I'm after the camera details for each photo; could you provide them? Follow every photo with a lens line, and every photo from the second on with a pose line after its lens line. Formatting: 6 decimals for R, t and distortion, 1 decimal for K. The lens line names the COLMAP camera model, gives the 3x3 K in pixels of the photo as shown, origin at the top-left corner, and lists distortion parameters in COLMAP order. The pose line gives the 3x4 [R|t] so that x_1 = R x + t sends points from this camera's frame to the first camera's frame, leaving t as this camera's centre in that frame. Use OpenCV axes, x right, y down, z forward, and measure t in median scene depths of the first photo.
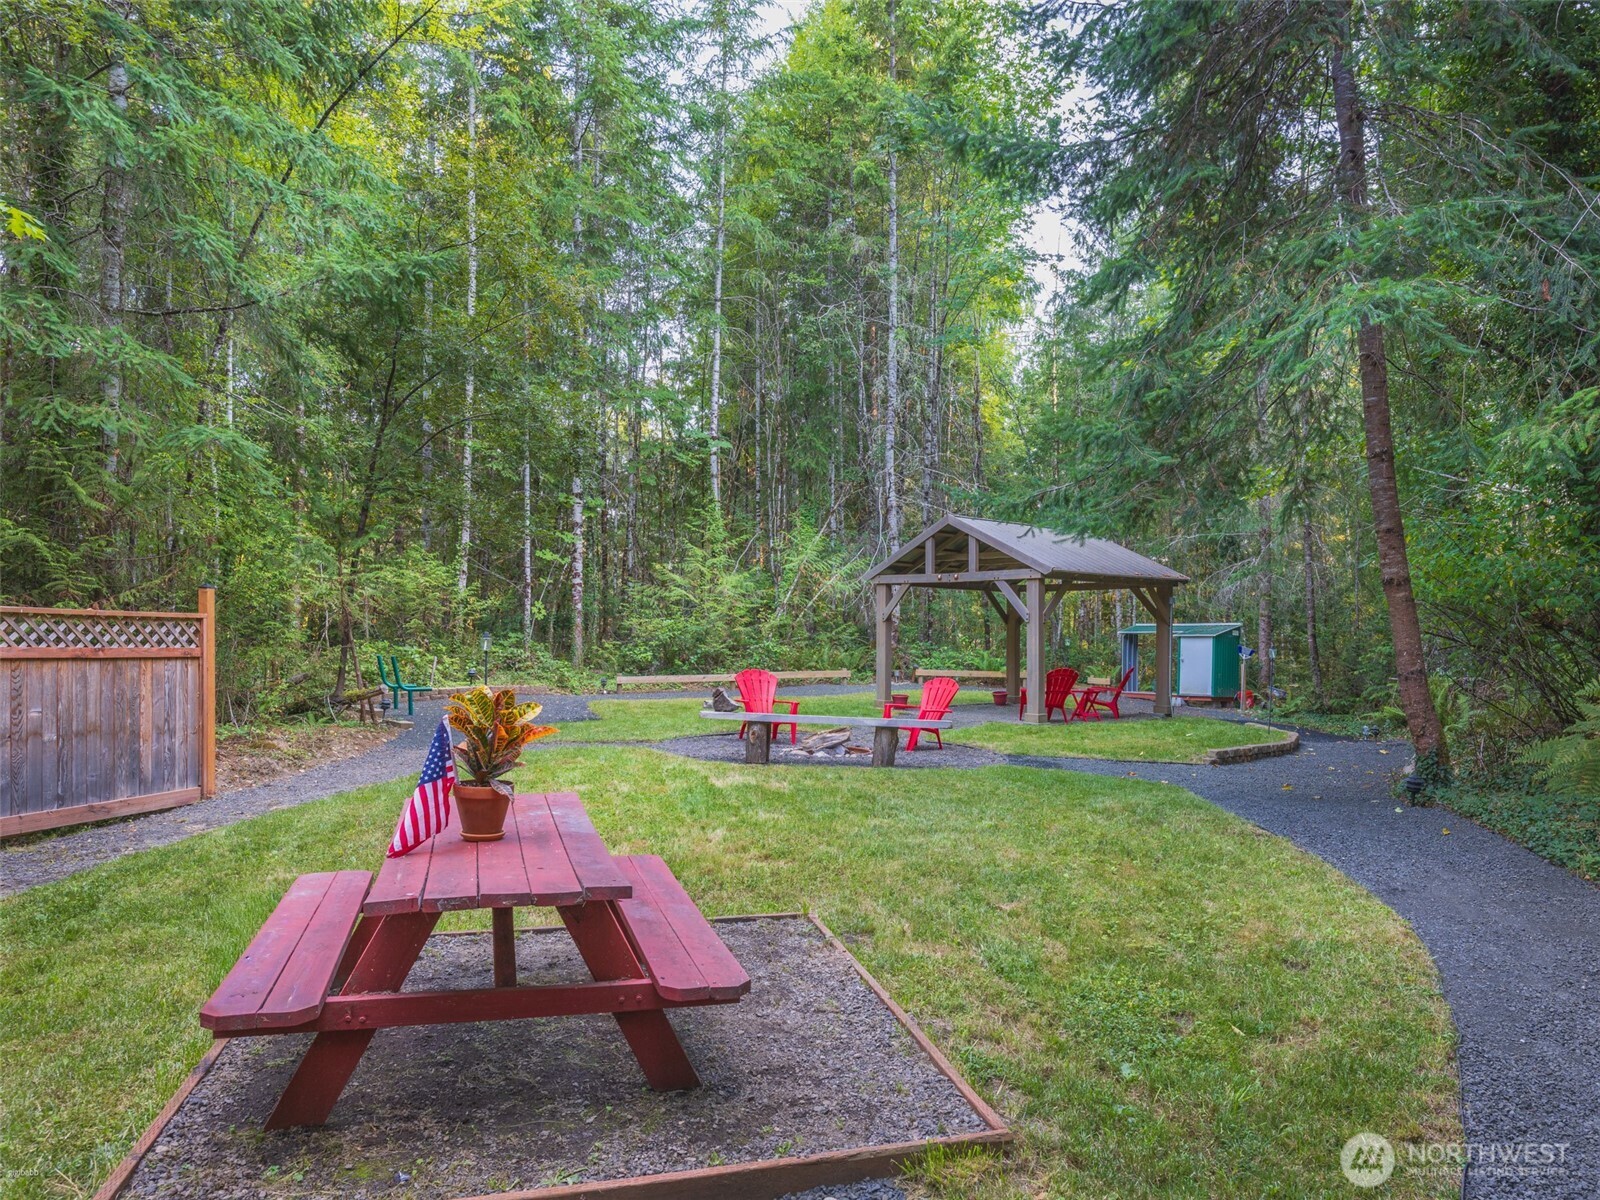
lens RADIAL K [[1179.0, 0, 800.0], [0, 1179.0, 600.0], [0, 0, 1]] dist [-0.003589, -0.000683]
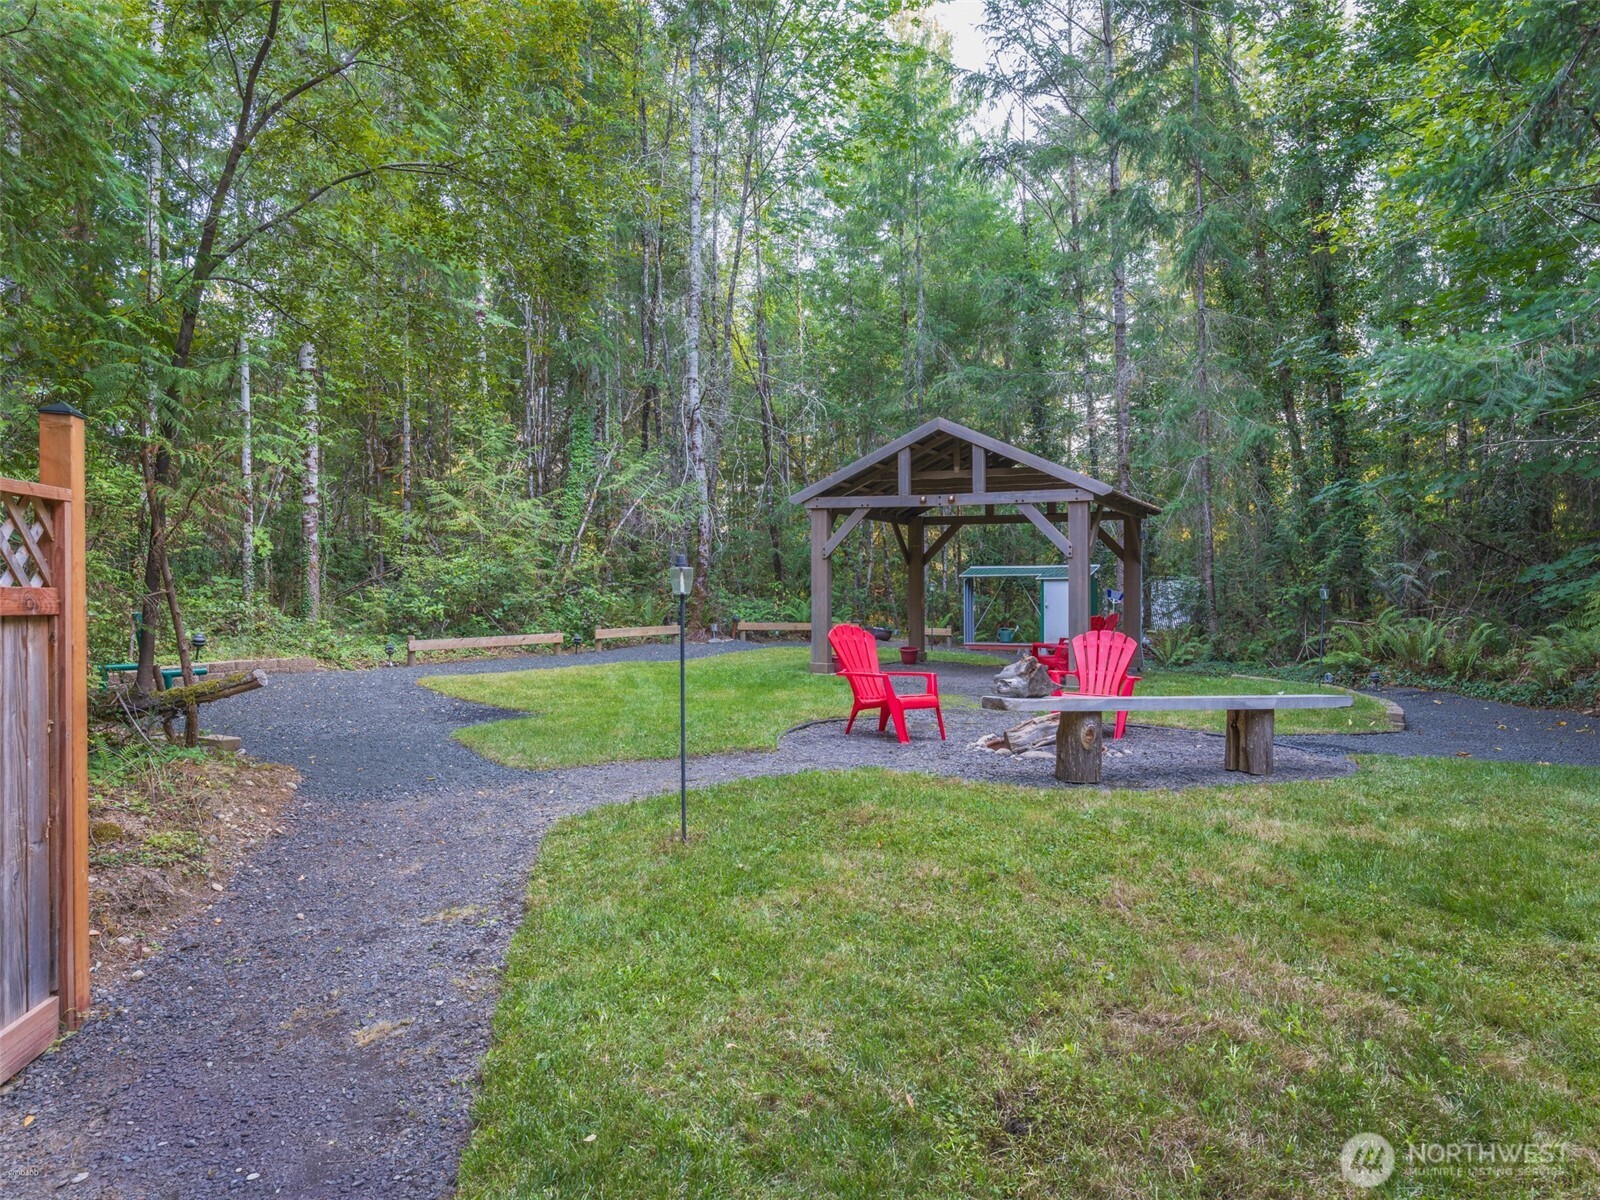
lens RADIAL K [[1179.0, 0, 800.0], [0, 1179.0, 600.0], [0, 0, 1]] dist [-0.003589, -0.000683]
pose [[0.921203, -0.006268, 0.389033, -0.231374], [-0.009428, 0.999217, 0.038425, 0.015121], [-0.388969, -0.039065, 0.920422, 0.317005]]
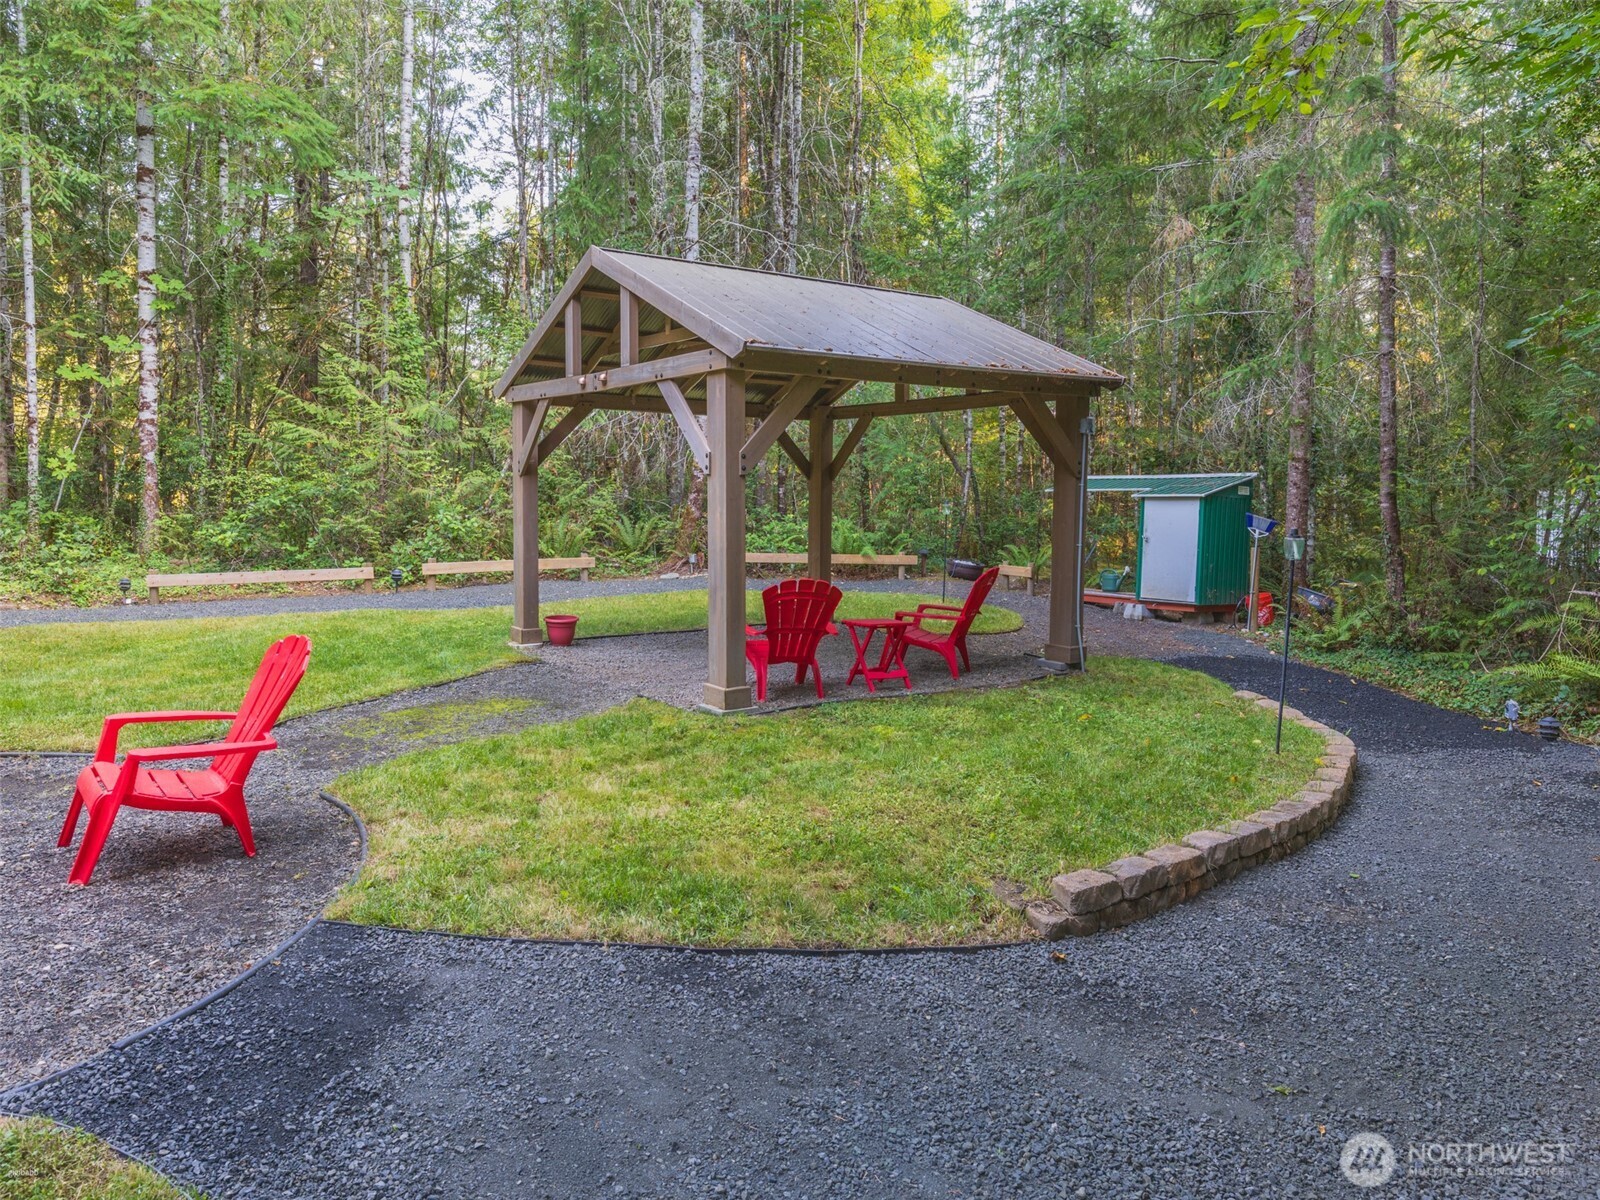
lens RADIAL K [[1139.0, 0, 751.9], [0, 1139.0, 561.1], [0, 0, 1]] dist [-0.003839, -0.001173]
pose [[0.996131, -0.003845, -0.087797, 0.213806], [0.011824, 0.995822, 0.090542, 0.011249], [0.087082, -0.091230, 0.992015, 0.510580]]
